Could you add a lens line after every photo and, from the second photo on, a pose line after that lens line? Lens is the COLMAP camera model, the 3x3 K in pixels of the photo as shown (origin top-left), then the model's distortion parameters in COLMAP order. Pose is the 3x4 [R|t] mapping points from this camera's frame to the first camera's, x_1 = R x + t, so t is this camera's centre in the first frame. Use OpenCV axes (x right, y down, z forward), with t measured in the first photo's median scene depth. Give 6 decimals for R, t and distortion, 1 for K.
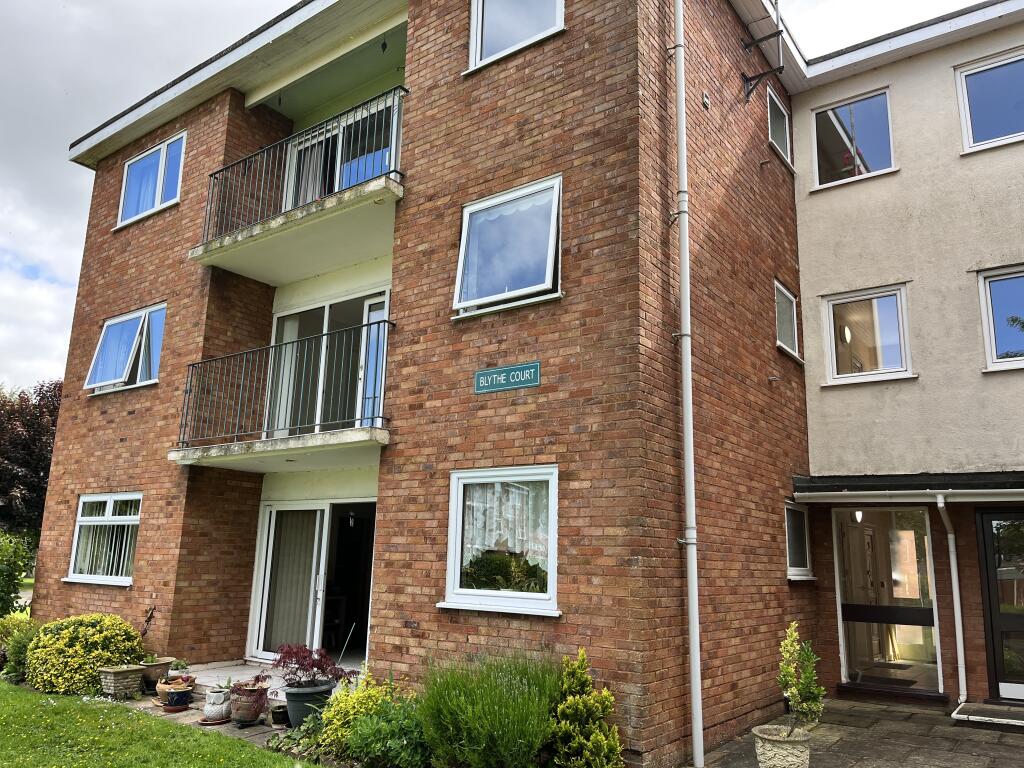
lens RADIAL K [[780.8, 0, 514.1], [0, 780.8, 386.1], [0, 0, 1]] dist [0.015465, -0.032506]
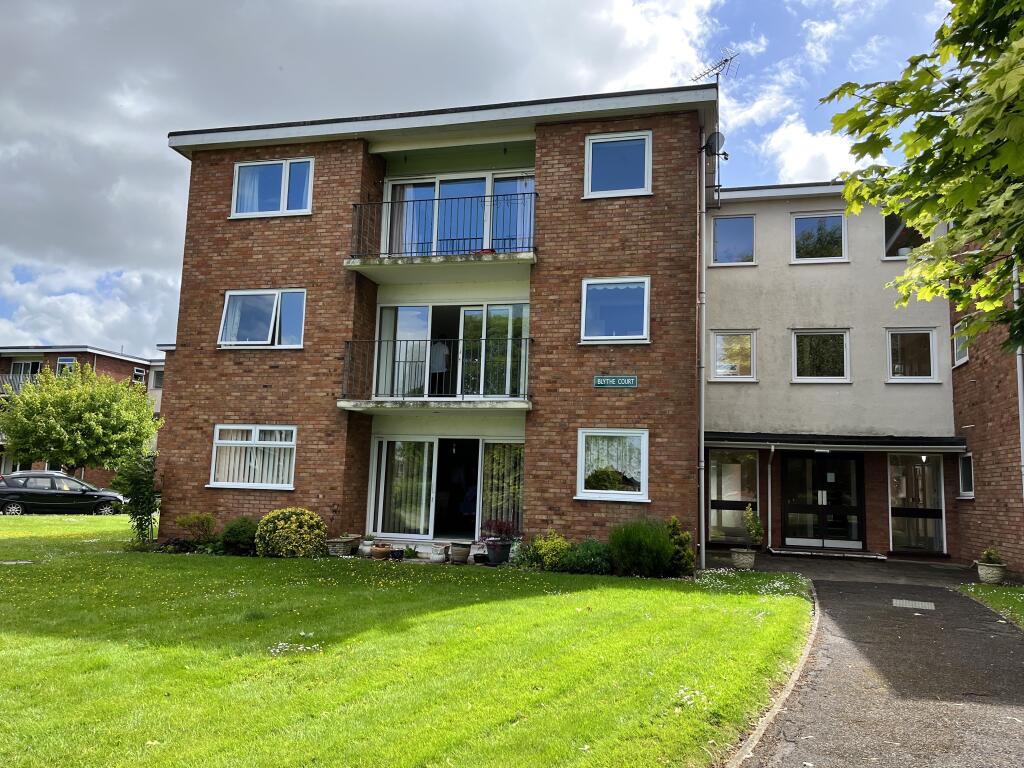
lens RADIAL K [[780.8, 0, 511.4], [0, 780.8, 381.2], [0, 0, 1]] dist [0.015465, -0.032506]
pose [[0.924095, 0.056209, 0.378007, -0.859023], [-0.092893, 0.992497, 0.079508, -0.123759], [-0.370702, -0.108587, 0.922382, -0.590738]]
